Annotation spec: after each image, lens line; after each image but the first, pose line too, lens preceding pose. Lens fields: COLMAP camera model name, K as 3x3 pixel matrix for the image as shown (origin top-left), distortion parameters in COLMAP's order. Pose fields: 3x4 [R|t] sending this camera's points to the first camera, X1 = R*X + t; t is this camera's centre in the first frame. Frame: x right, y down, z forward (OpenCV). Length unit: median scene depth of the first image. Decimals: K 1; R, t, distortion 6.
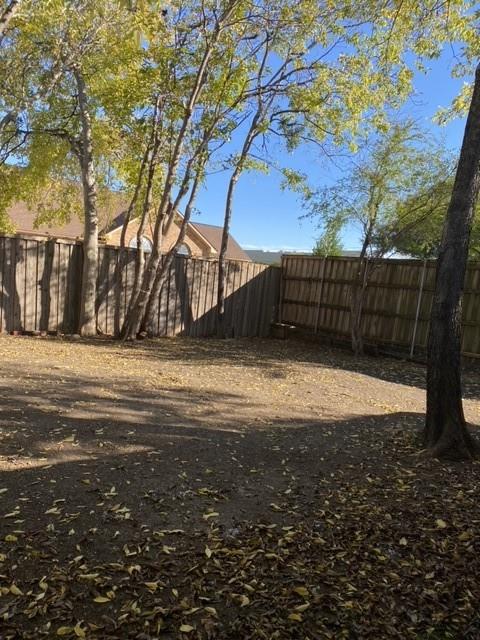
lens RADIAL K [[488.0, 0, 240.1], [0, 488.0, 320.1], [0, 0, 1]] dist [0.024614, -0.018665]
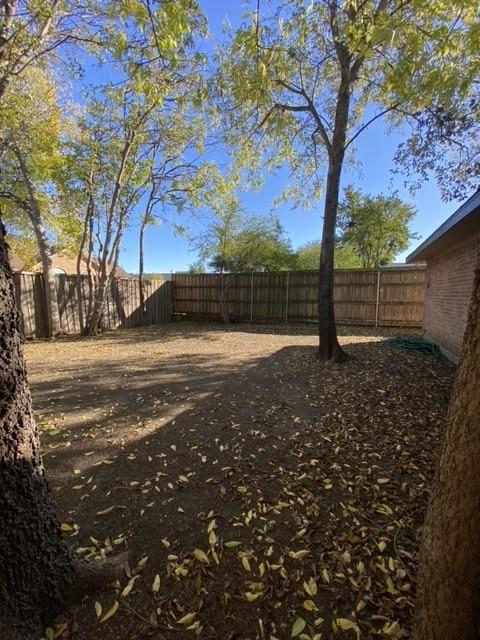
lens RADIAL K [[256.9, 0, 239.7], [0, 256.9, 322.3], [0, 0, 1]] dist [-0.007340, -0.000255]
pose [[0.894855, -0.134410, 0.425639, -0.138668], [0.111621, 0.990672, 0.078168, -0.008288], [-0.432175, -0.022439, 0.901511, 0.067144]]
